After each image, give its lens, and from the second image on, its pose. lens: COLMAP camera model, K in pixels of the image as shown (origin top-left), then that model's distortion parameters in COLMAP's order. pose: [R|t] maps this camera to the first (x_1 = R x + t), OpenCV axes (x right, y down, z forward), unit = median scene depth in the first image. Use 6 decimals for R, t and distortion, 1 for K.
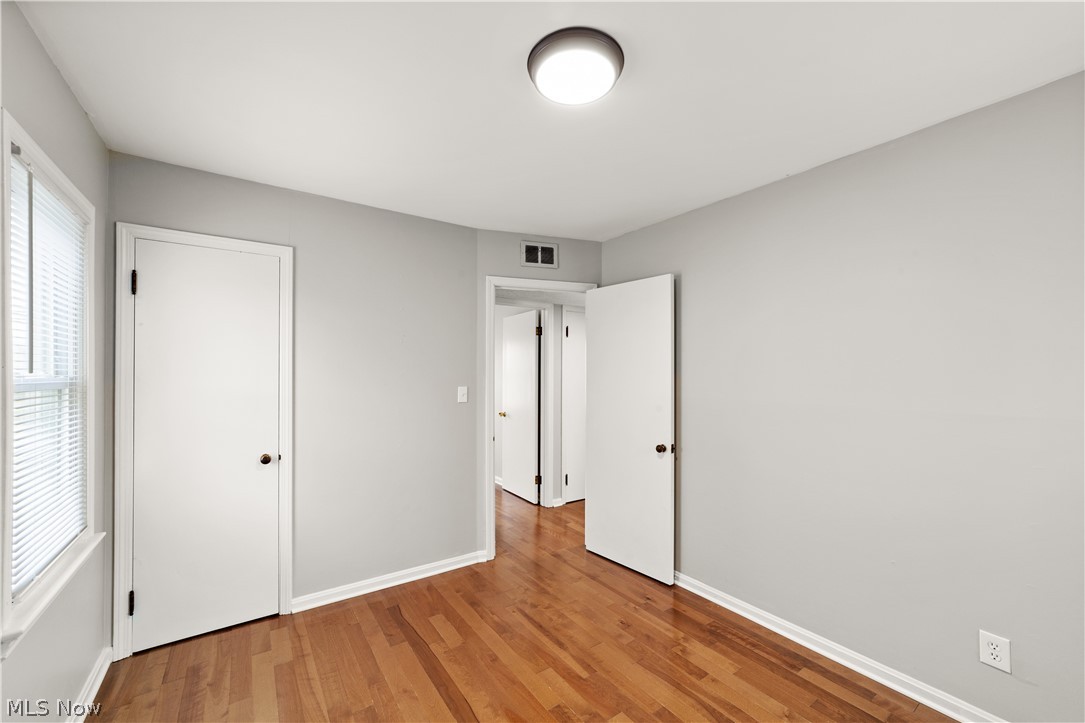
lens RADIAL K [[417.5, 0, 541.8], [0, 417.5, 363.6], [0, 0, 1]] dist [-0.017890, 0.008120]
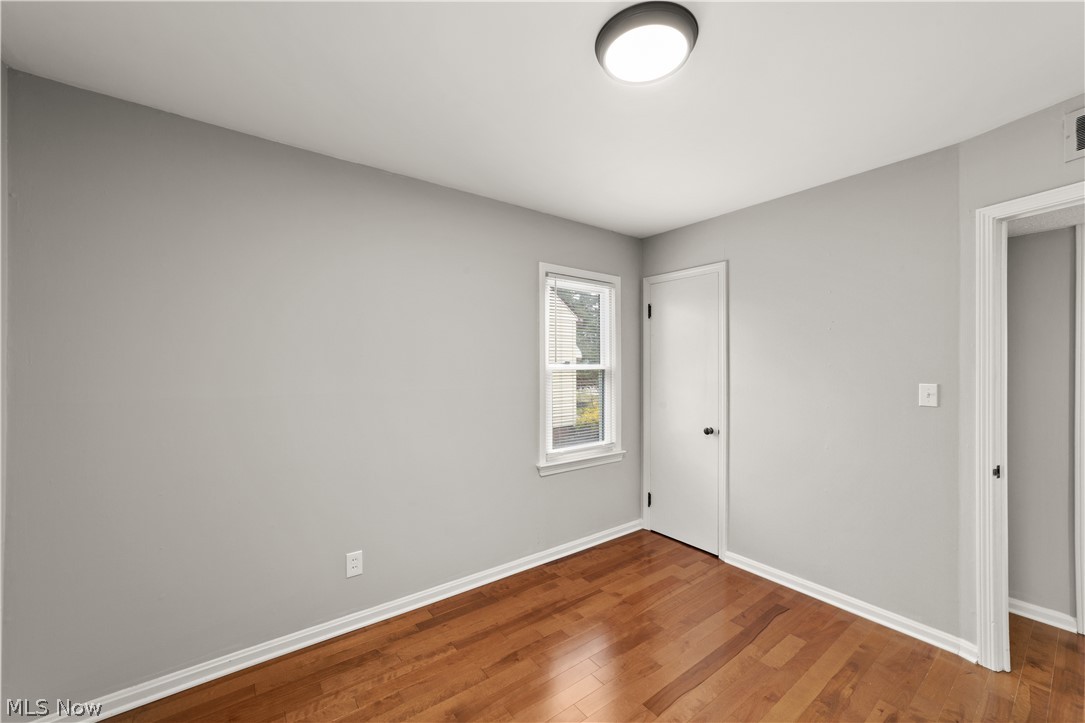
lens RADIAL K [[409.3, 0, 543.4], [0, 409.3, 358.8], [0, 0, 1]] dist [-0.001117, -0.000101]
pose [[0.055462, -0.018034, -0.998298, 0.579796], [0.021755, 0.999621, -0.016849, 0.014650], [0.998224, -0.020784, 0.055834, 0.410374]]
